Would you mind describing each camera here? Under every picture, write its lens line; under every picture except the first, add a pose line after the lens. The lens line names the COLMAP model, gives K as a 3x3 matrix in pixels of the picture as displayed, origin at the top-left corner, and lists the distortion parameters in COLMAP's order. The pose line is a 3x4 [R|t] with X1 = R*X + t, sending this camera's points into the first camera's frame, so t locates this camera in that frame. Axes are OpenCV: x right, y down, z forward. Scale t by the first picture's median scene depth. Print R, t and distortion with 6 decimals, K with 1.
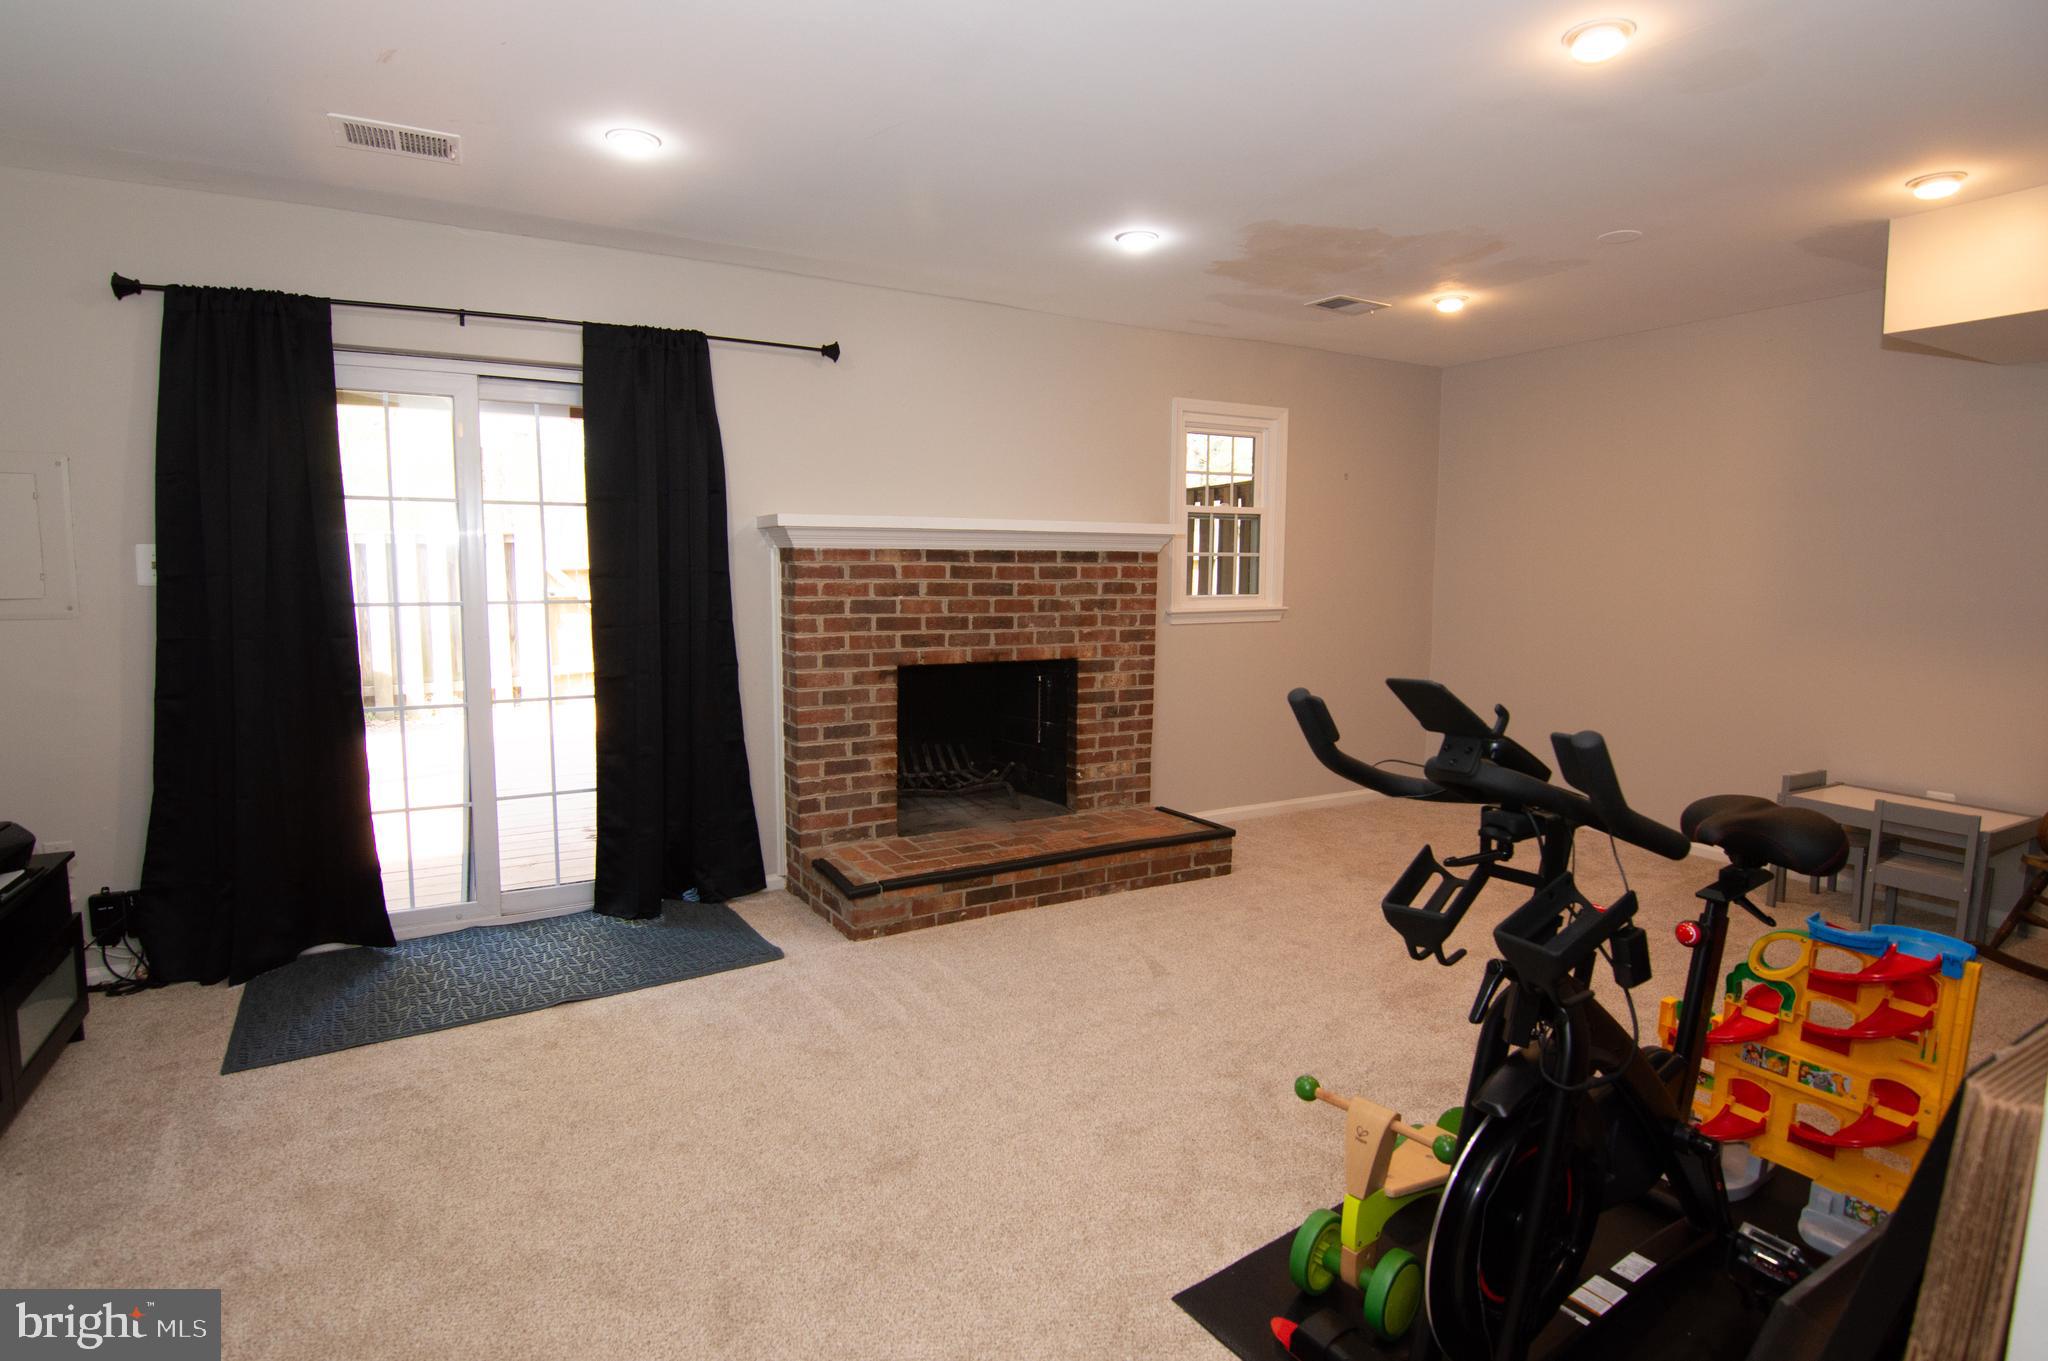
lens RADIAL K [[992.3, 0, 1015.2], [0, 992.3, 670.2], [0, 0, 1]] dist [0.001338, -0.010657]
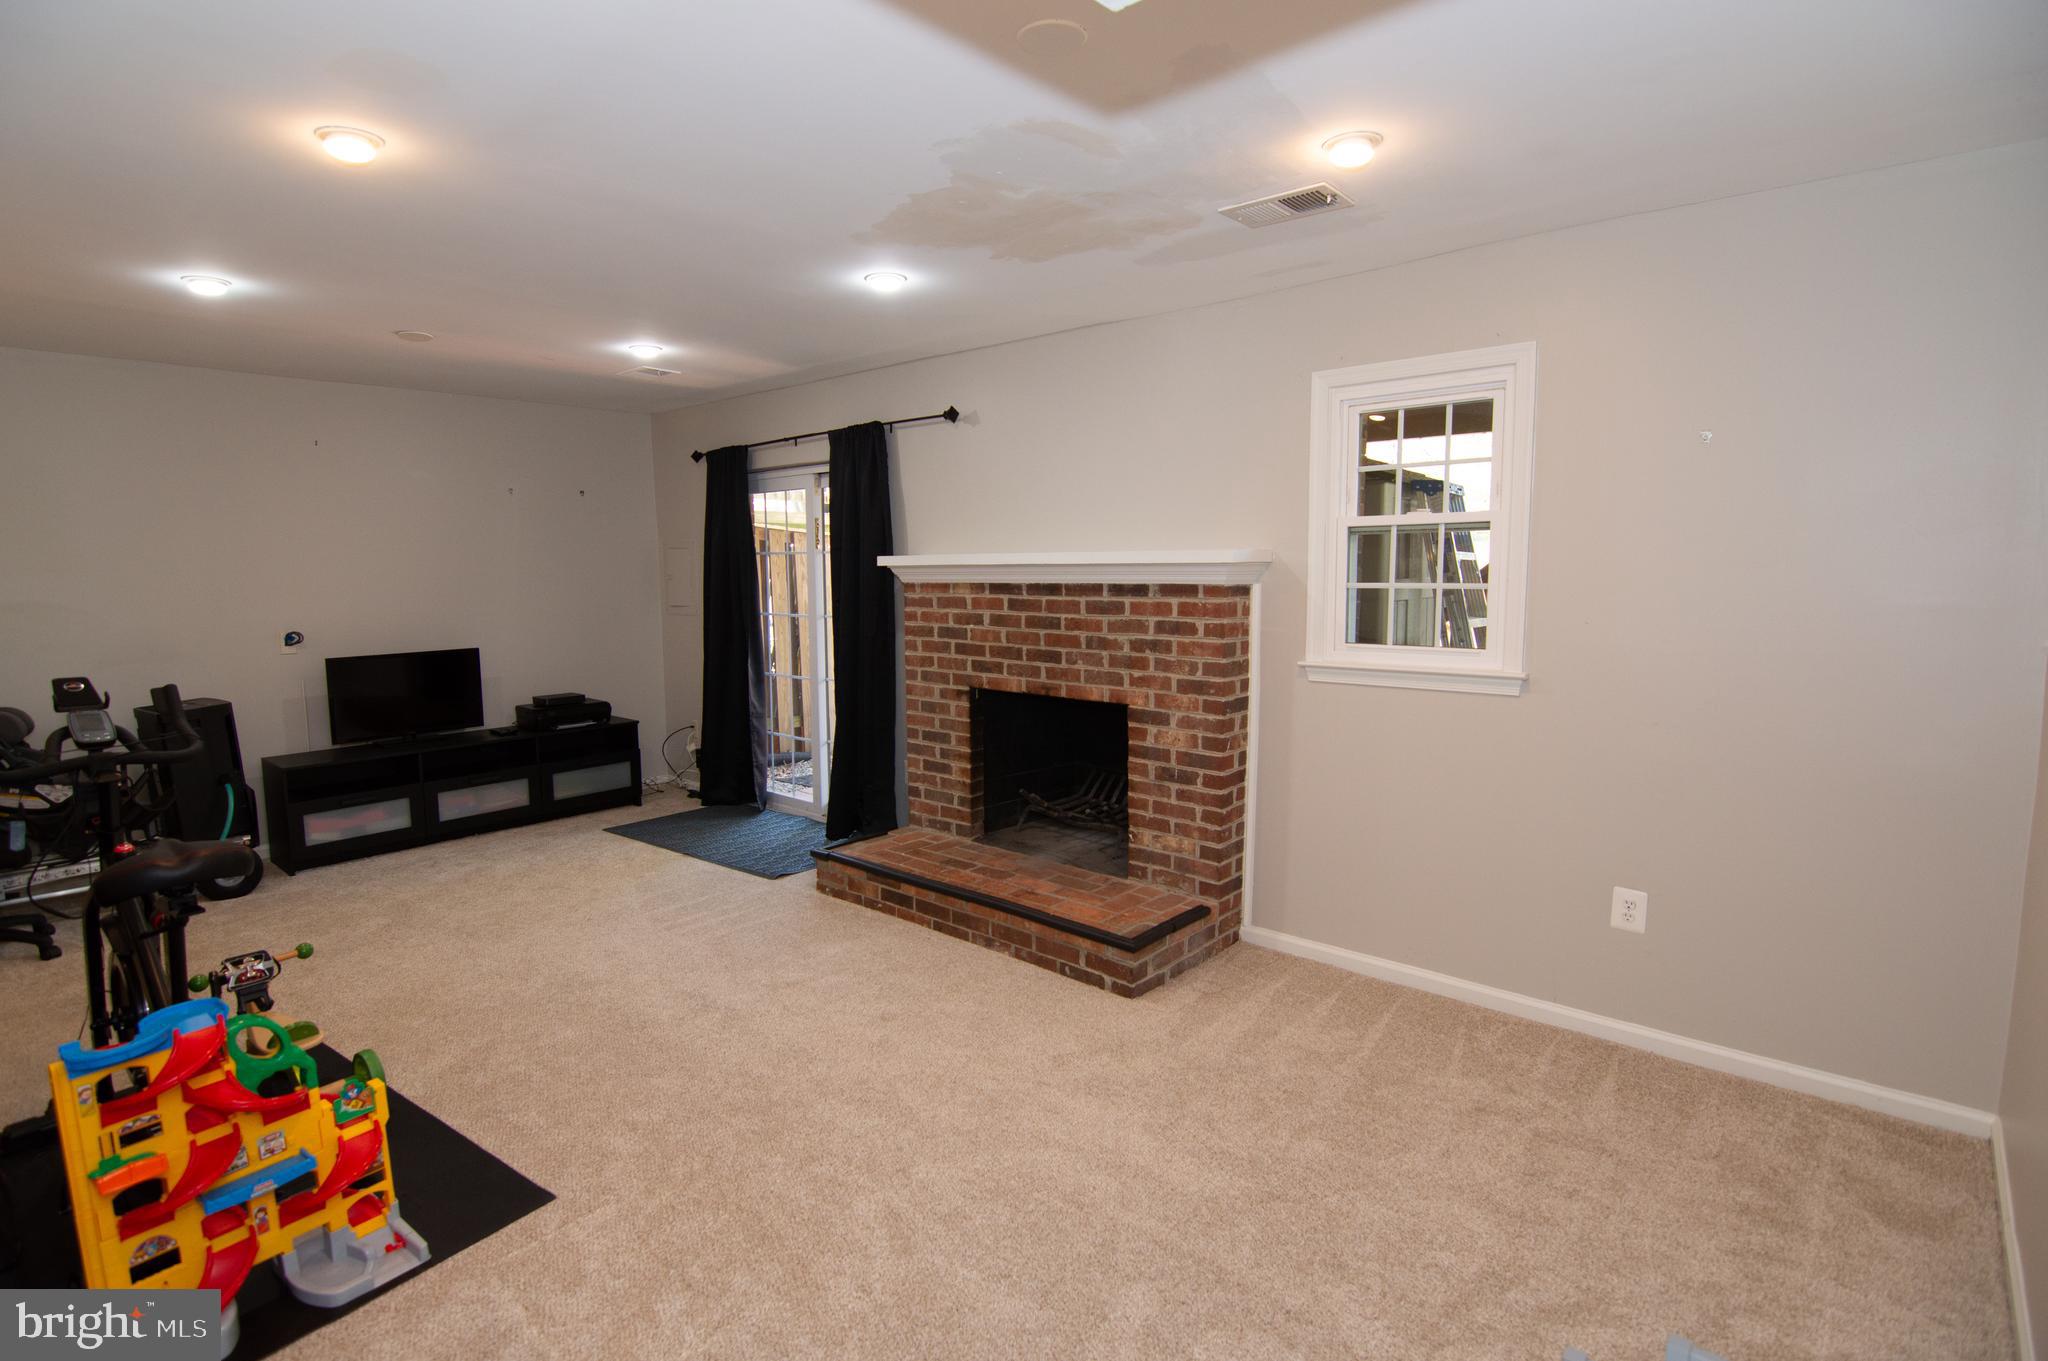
lens RADIAL K [[992.3, 0, 1015.2], [0, 992.3, 670.2], [0, 0, 1]] dist [0.001338, -0.010657]
pose [[0.345924, 0.092147, -0.933727, 0.902733], [-0.089993, 0.993836, 0.064739, -0.096261], [0.933937, 0.061634, 0.352084, 0.630073]]
